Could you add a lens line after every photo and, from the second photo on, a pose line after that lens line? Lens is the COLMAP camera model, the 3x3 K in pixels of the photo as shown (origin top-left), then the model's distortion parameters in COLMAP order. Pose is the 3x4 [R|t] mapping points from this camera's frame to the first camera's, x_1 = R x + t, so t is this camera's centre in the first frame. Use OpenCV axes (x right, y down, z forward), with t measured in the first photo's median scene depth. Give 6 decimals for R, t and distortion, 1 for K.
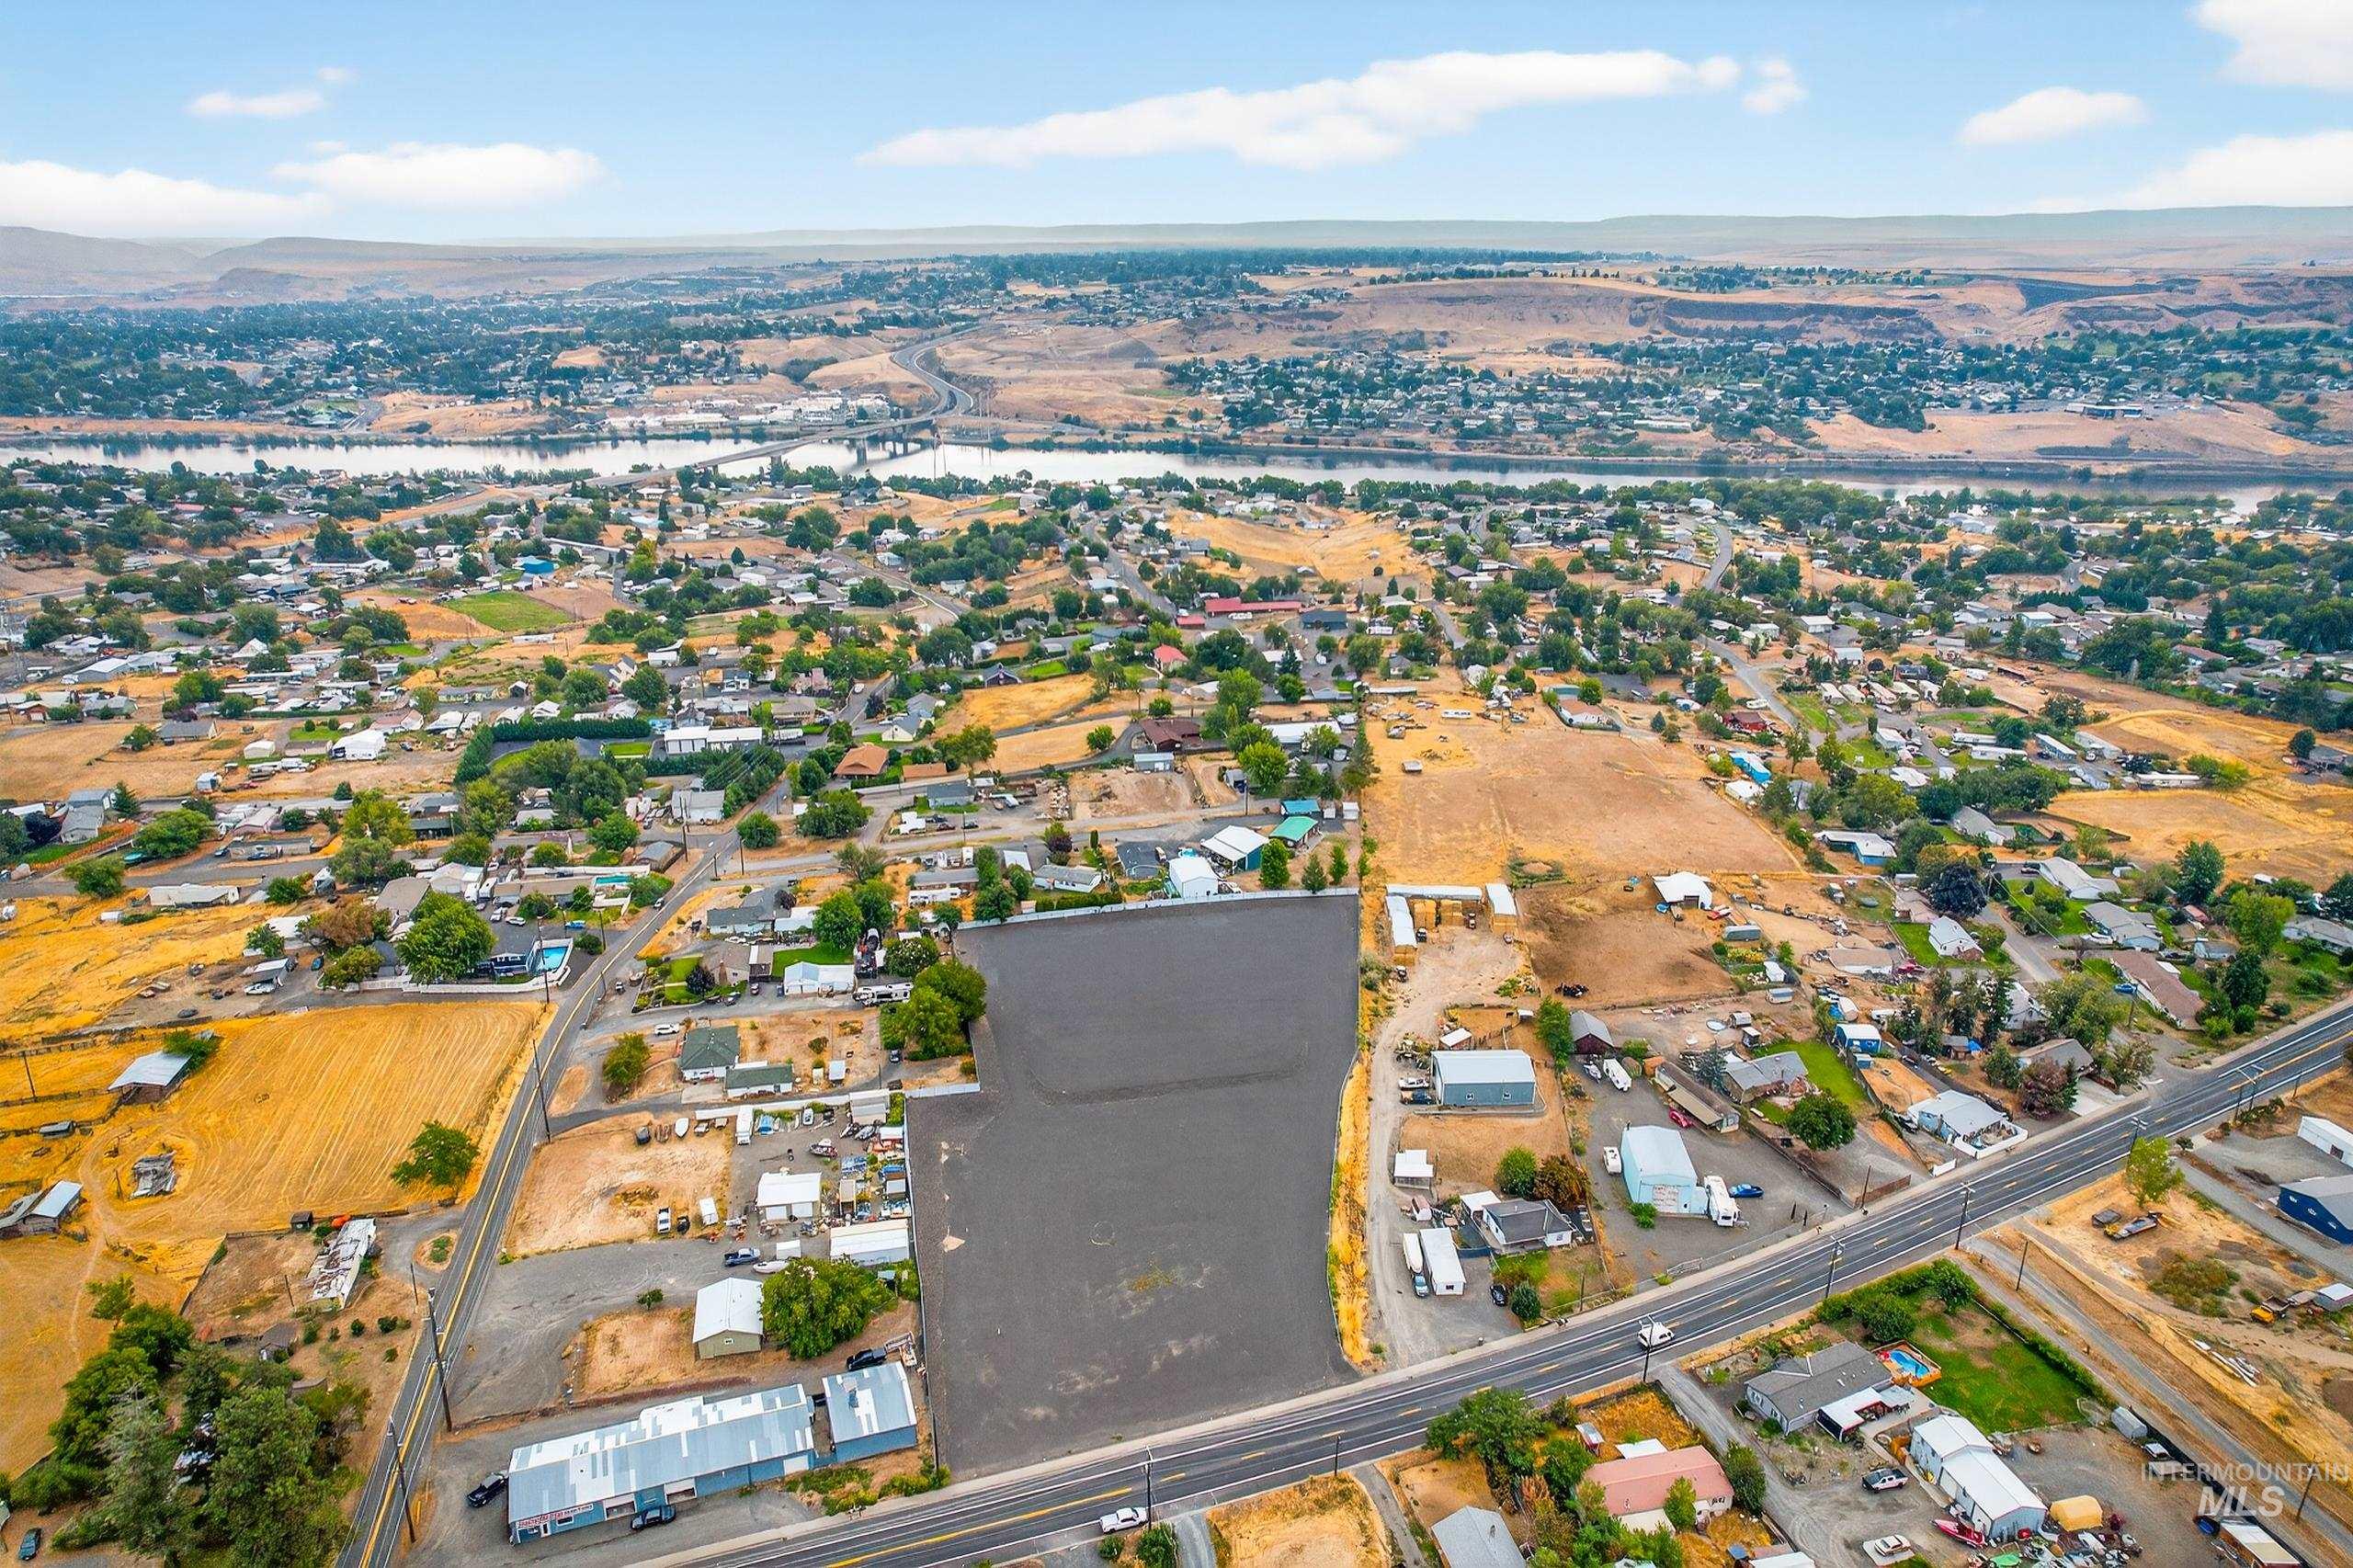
lens RADIAL K [[1505.3, 0, 1195.5], [0, 1505.3, 777.1], [0, 0, 1]] dist [-0.077094, 0.069745]
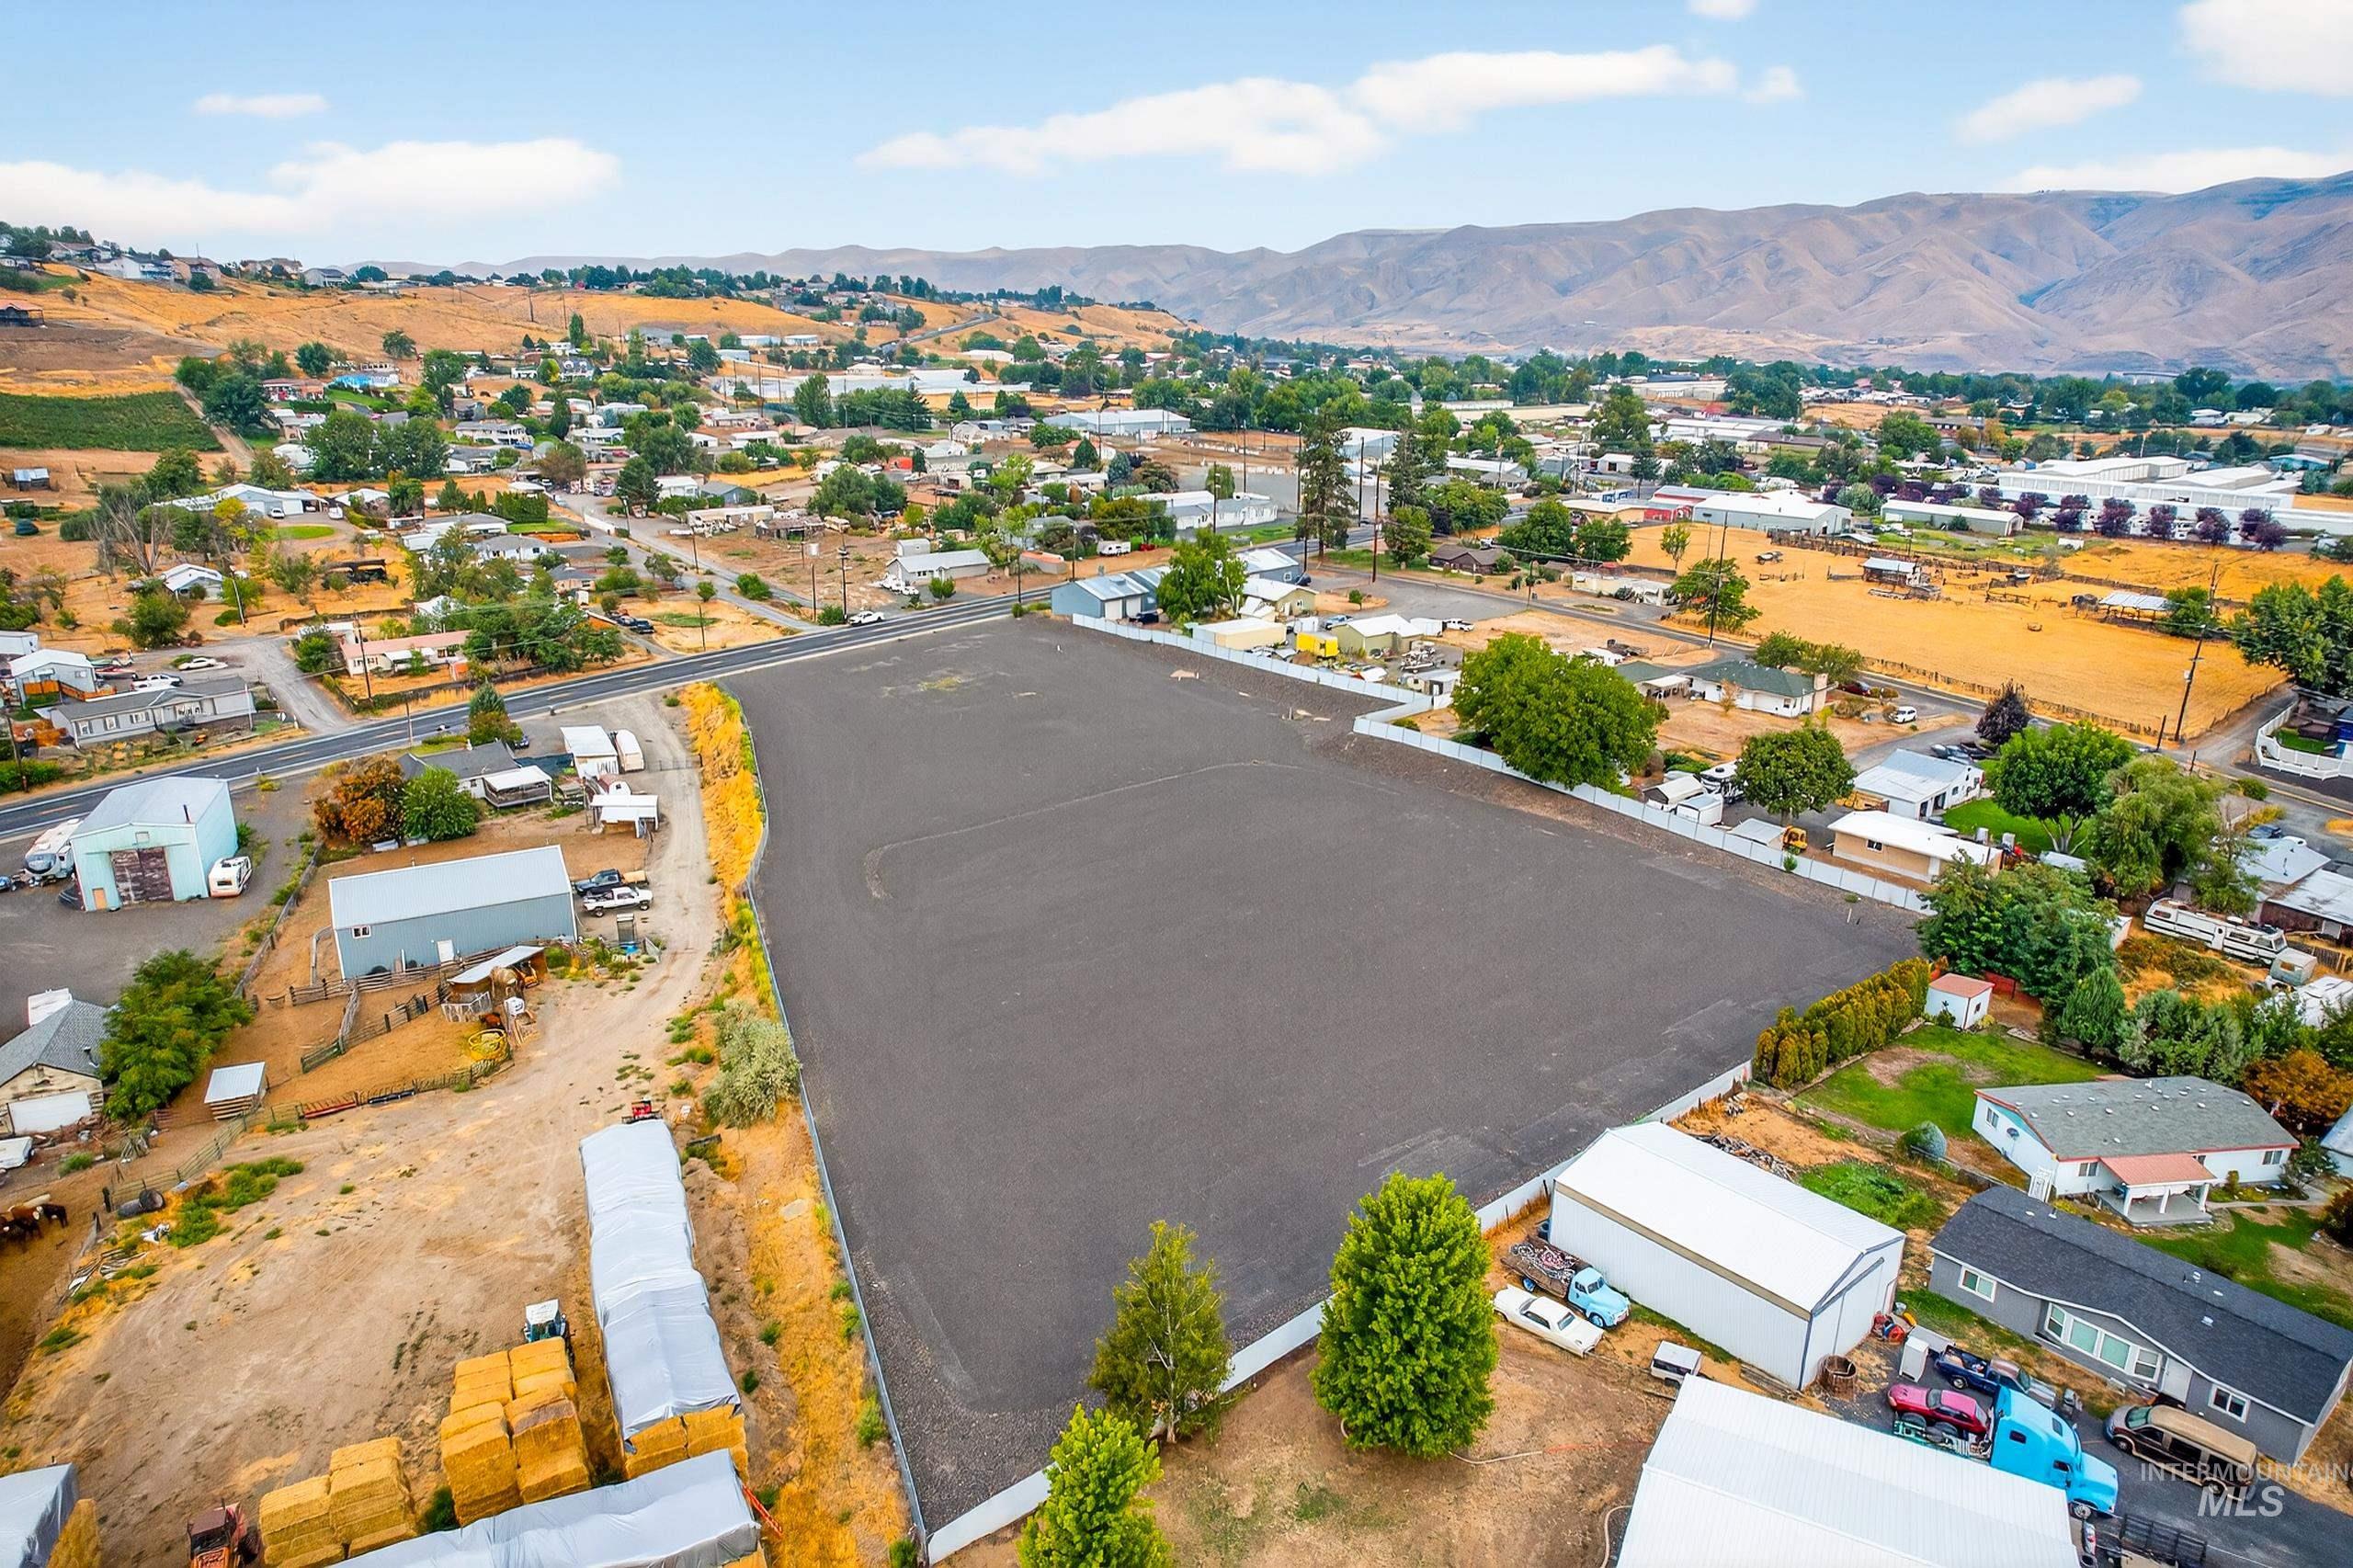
lens RADIAL K [[1505.3, 0, 1193.0], [0, 1505.3, 776.3], [0, 0, 1]] dist [-0.077094, 0.069745]
pose [[-0.894222, 0.116958, -0.432073, 0.118082], [-0.163337, 0.813446, 0.558236, -0.070765], [0.416758, 0.569761, -0.708298, 0.895702]]
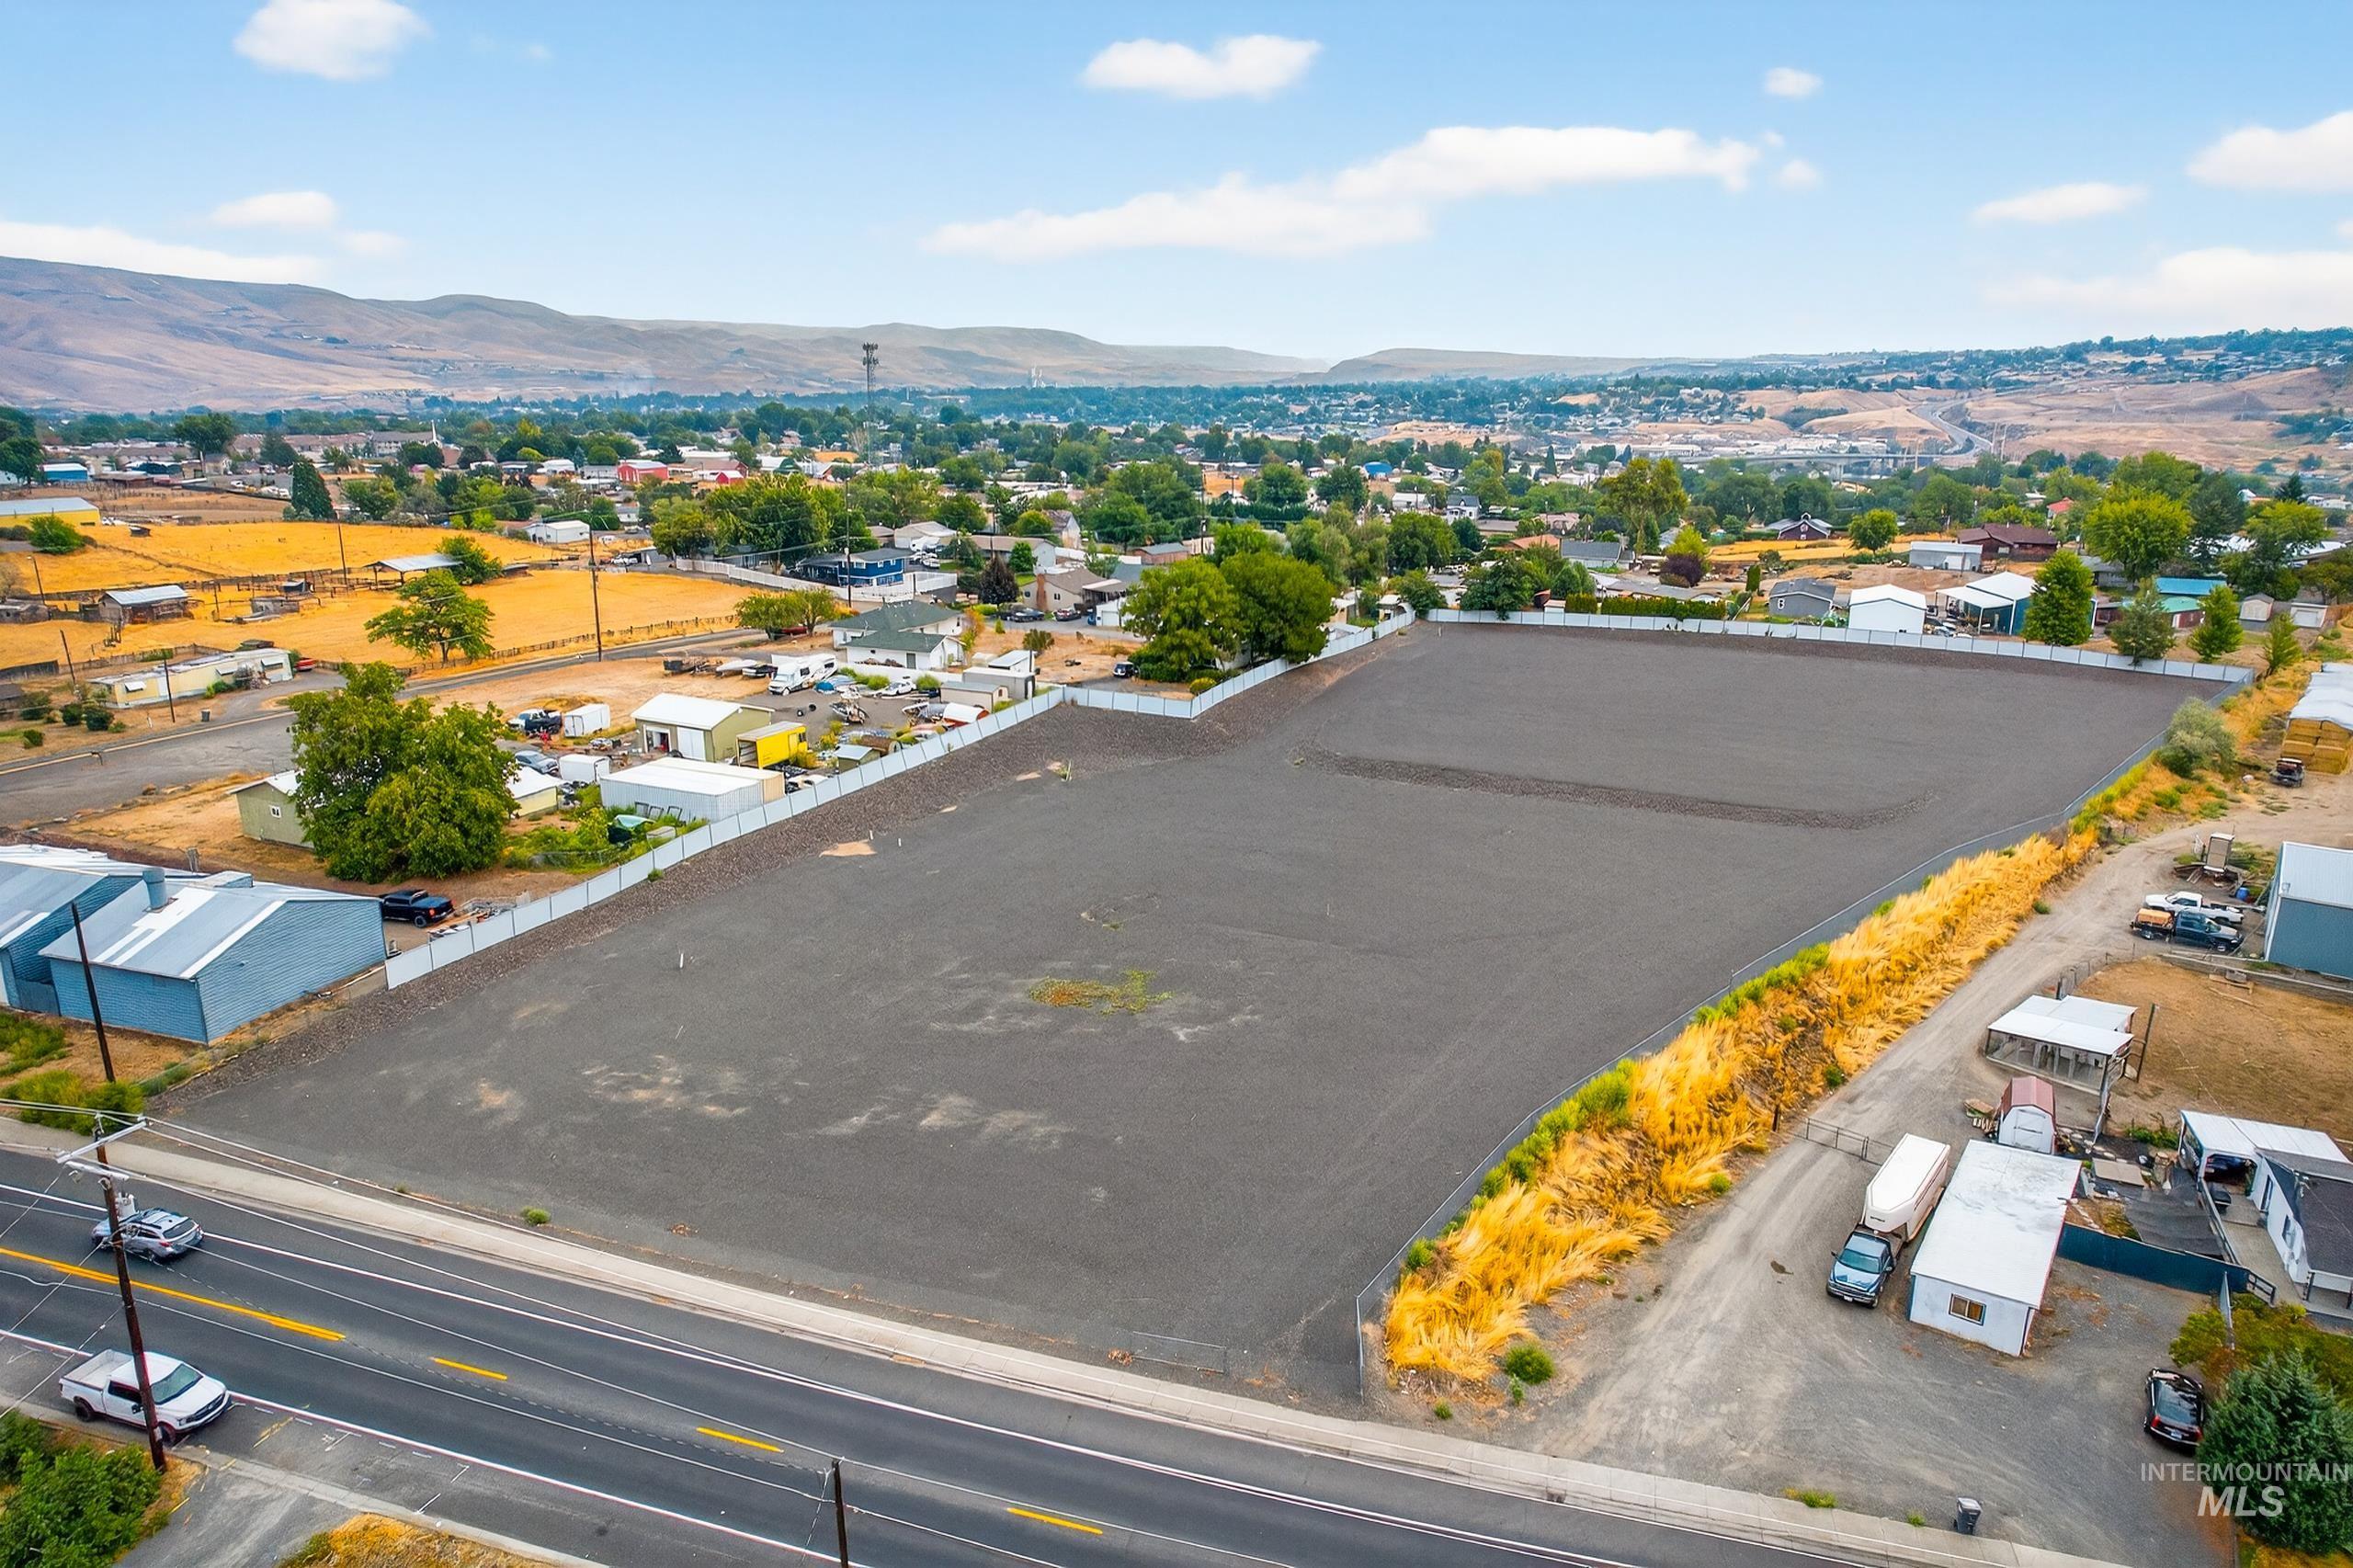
lens RADIAL K [[1505.3, 0, 1191.4], [0, 1505.3, 776.5], [0, 0, 1]] dist [-0.077094, 0.069745]
pose [[0.786486, 0.155423, -0.597732, 0.106464], [-0.201191, 0.979501, -0.010032, 0.147394], [0.583920, 0.128149, 0.801633, 0.368640]]
